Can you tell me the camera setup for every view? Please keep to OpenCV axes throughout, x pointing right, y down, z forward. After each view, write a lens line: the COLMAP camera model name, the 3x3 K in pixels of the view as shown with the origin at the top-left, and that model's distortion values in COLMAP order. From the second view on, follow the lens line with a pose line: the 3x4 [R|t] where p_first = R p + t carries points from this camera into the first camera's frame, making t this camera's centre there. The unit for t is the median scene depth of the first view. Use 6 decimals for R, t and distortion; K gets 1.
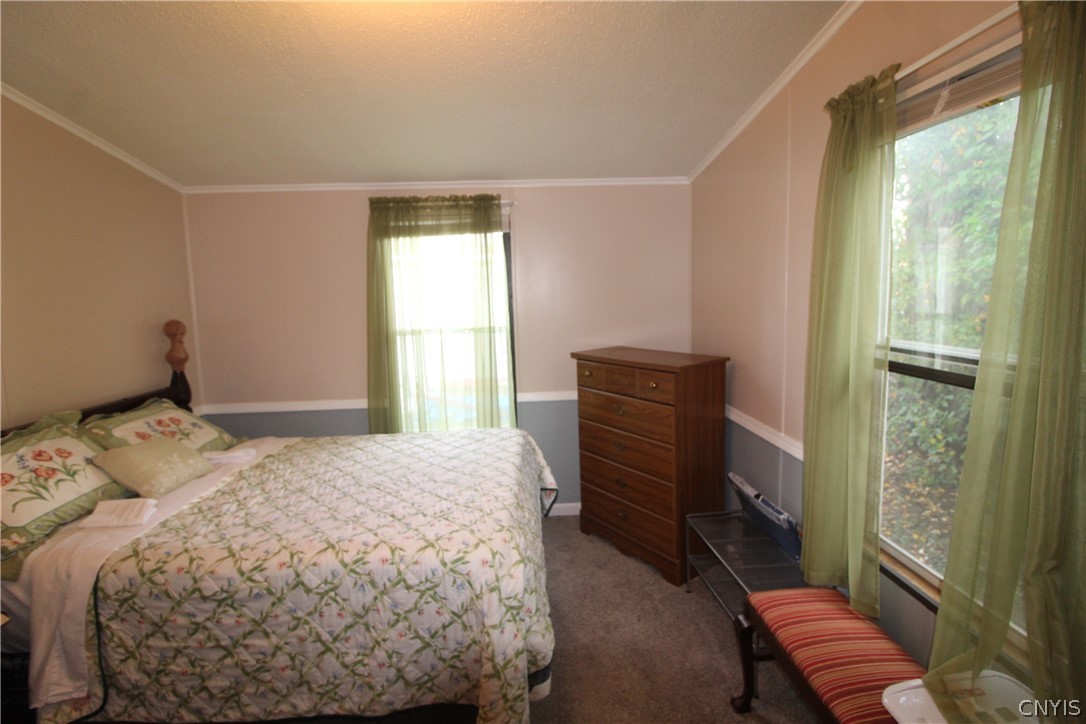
lens RADIAL K [[505.4, 0, 545.0], [0, 505.4, 360.0], [0, 0, 1]] dist [-0.000024, -0.012448]
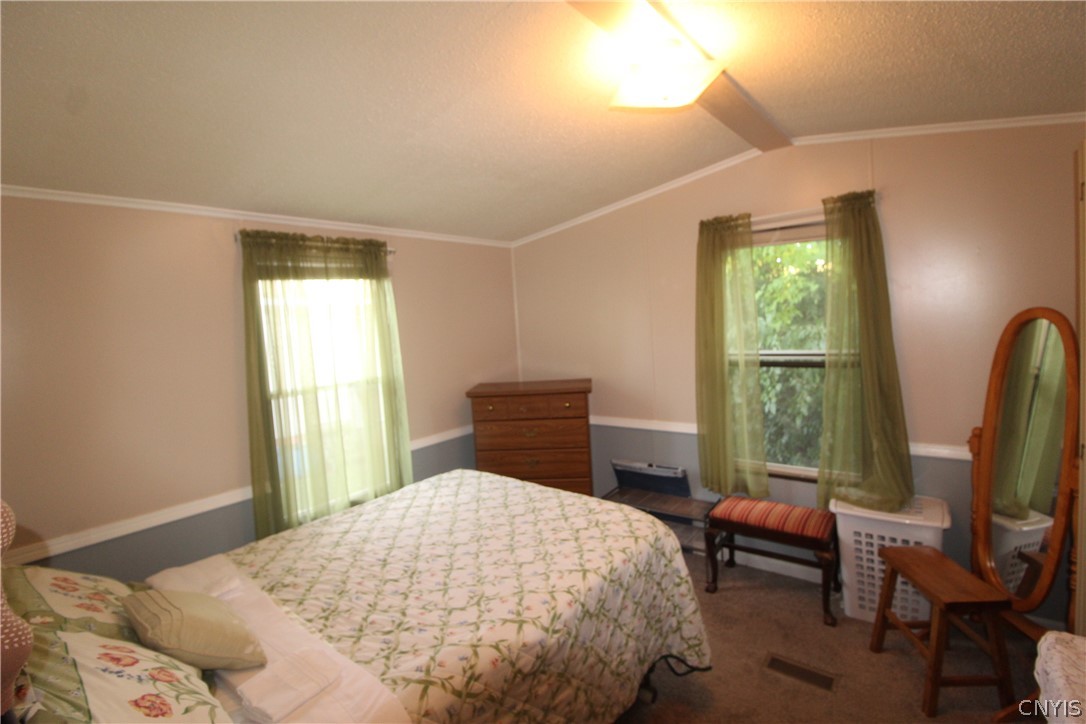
lens RADIAL K [[505.4, 0, 544.3], [0, 505.4, 361.2], [0, 0, 1]] dist [-0.000024, -0.012448]
pose [[0.658522, -0.074506, 0.748864, -0.645635], [0.139751, 0.989886, -0.024406, -0.031047], [-0.739472, 0.120727, 0.662274, 0.152239]]
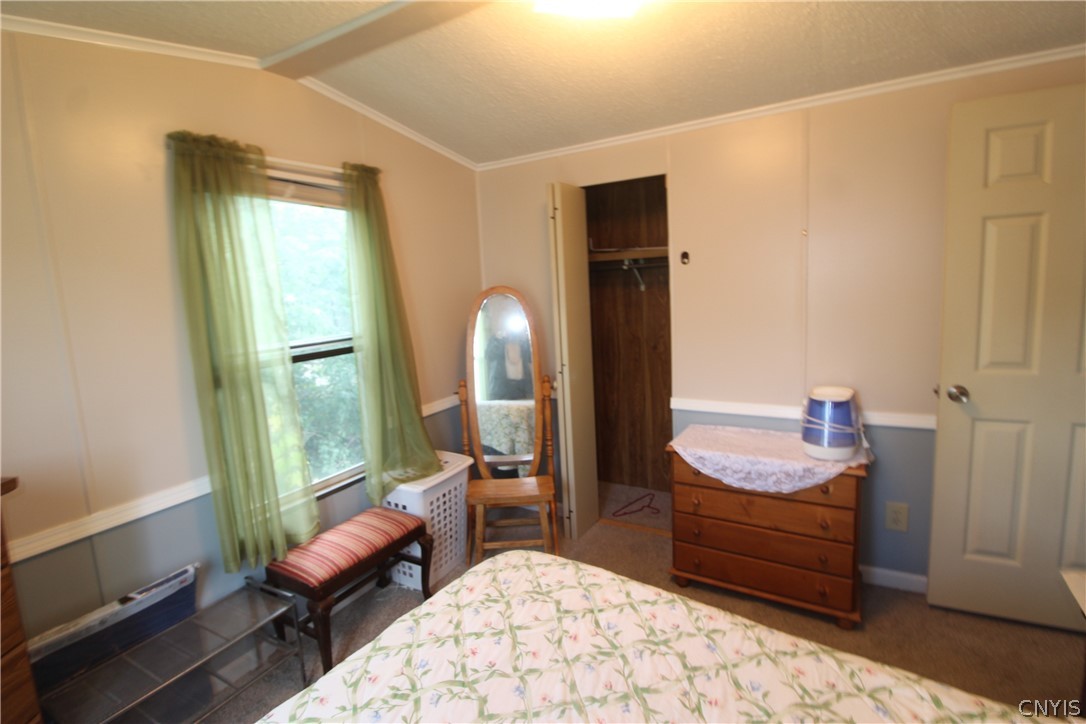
lens RADIAL K [[505.4, 0, 544.4], [0, 505.4, 356.4], [0, 0, 1]] dist [-0.000024, -0.012448]
pose [[-0.829970, -0.018164, 0.557513, -0.351515], [0.139135, 0.961138, 0.238445, -0.116187], [-0.540178, 0.275471, -0.795188, 0.848973]]
